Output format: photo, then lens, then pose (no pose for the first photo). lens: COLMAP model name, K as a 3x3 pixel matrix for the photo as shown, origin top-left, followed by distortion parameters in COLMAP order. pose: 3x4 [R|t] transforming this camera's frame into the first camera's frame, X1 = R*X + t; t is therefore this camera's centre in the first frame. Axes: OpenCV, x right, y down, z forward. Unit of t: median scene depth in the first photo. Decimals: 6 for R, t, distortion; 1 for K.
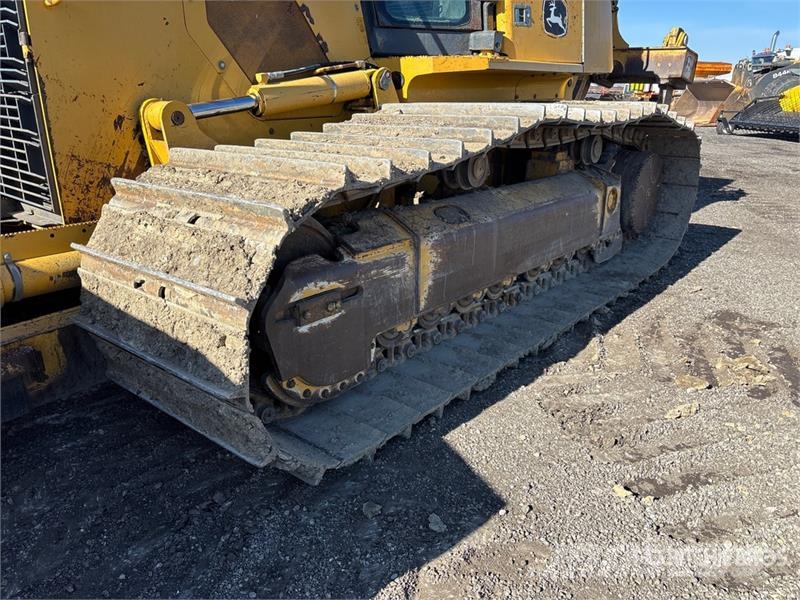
lens RADIAL K [[607.8, 0, 411.7], [0, 607.8, 296.6], [0, 0, 1]] dist [0.055718, -0.059583]
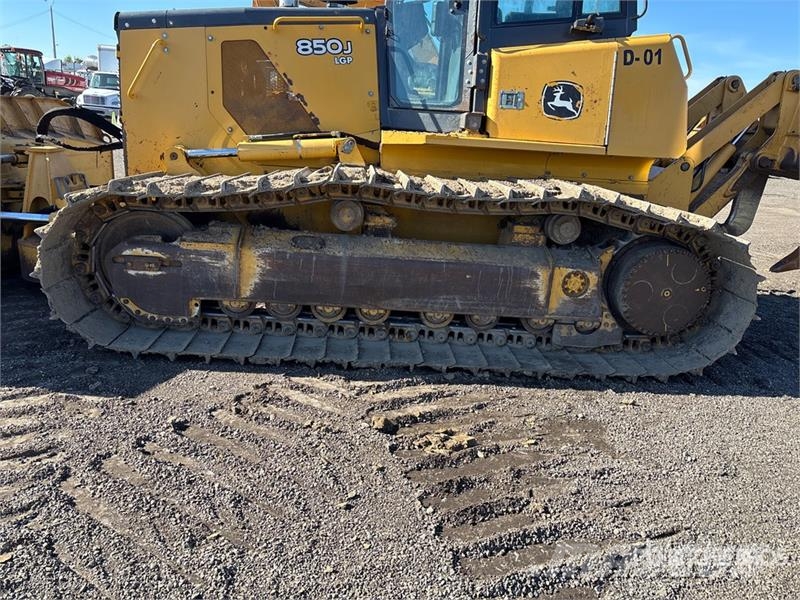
lens RADIAL K [[607.8, 0, 402.7], [0, 607.8, 297.0], [0, 0, 1]] dist [0.055718, -0.059583]
pose [[0.682830, 0.236709, -0.691167, 1.371577], [-0.297941, 0.954035, 0.032389, -0.146016], [0.667065, 0.183811, 0.721968, 0.207161]]
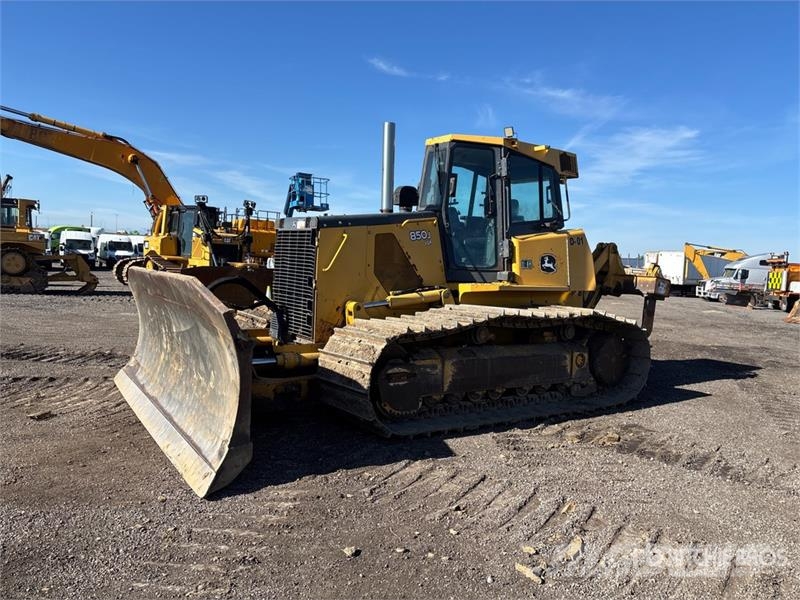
lens RADIAL K [[607.8, 0, 404.3], [0, 607.8, 299.7], [0, 0, 1]] dist [0.055718, -0.059583]
pose [[0.965489, 0.044379, -0.256634, 0.475314], [-0.114506, 0.957362, -0.265229, 0.343280], [0.233921, 0.285461, 0.929405, -1.381559]]
